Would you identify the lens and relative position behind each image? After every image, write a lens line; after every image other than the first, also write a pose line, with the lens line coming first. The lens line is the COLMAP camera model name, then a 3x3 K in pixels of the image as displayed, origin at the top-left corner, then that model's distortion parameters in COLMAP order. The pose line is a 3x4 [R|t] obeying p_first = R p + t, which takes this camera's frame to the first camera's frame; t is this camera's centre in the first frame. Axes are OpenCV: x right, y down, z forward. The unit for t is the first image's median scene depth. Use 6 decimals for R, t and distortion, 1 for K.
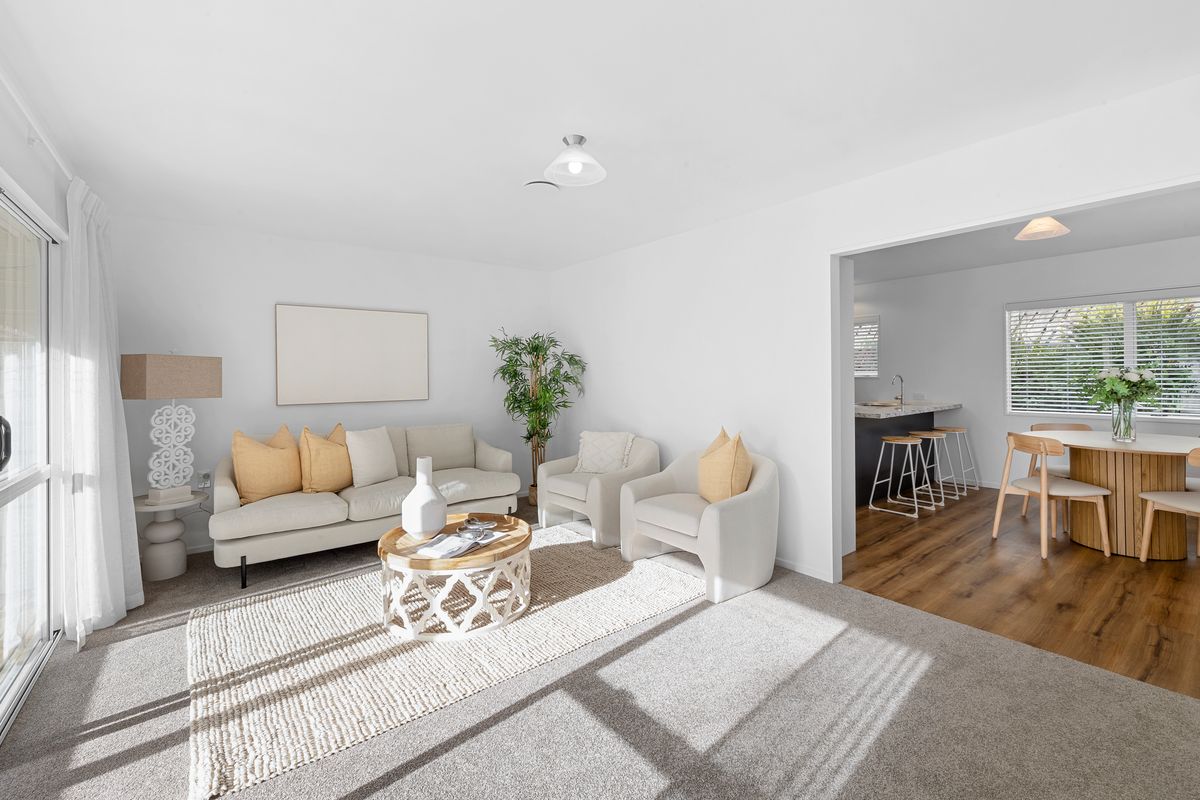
lens RADIAL K [[507.2, 0, 594.7], [0, 507.2, 377.3], [0, 0, 1]] dist [-0.002210, -0.000050]
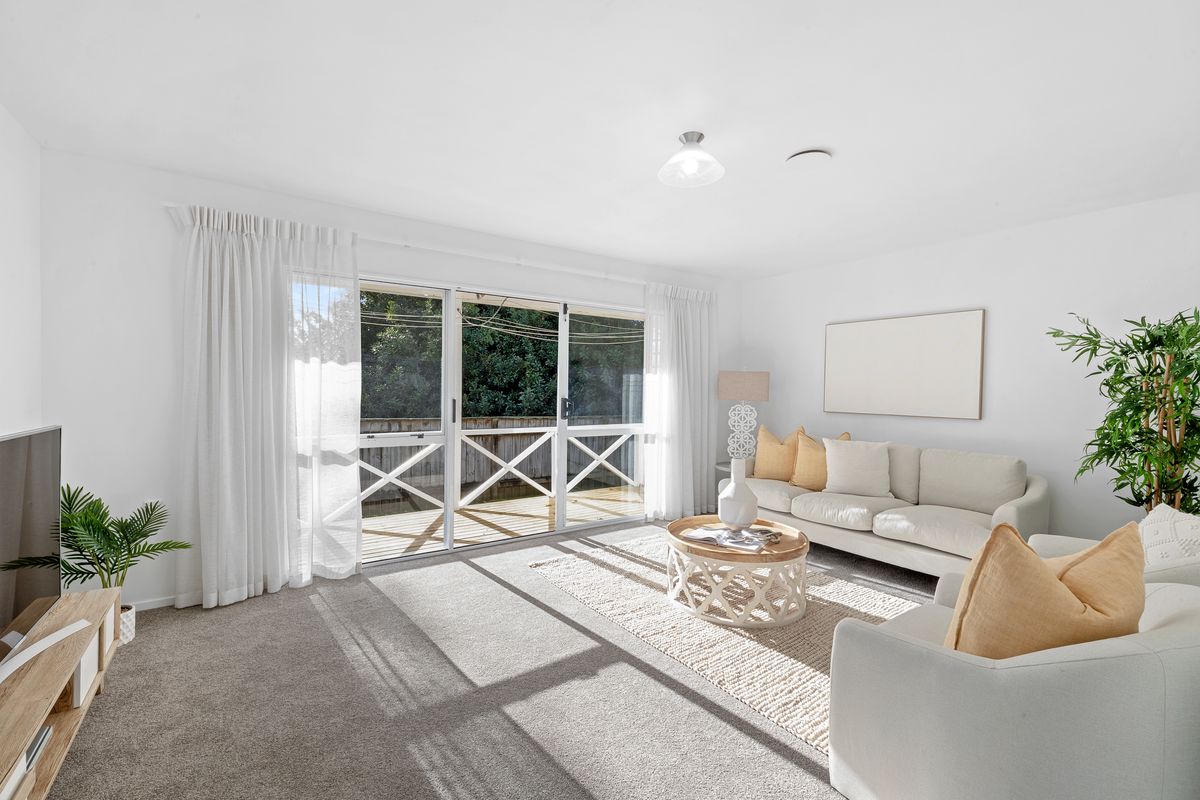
lens RADIAL K [[508.7, 0, 600.0], [0, 508.7, 400.0], [0, 0, 1]] dist [-0.002625, 0.000227]
pose [[-0.044288, 0.031894, -0.998510, 0.970454], [-0.023521, 0.999180, 0.032959, 0.002233], [0.998742, 0.024946, -0.043501, 0.911992]]
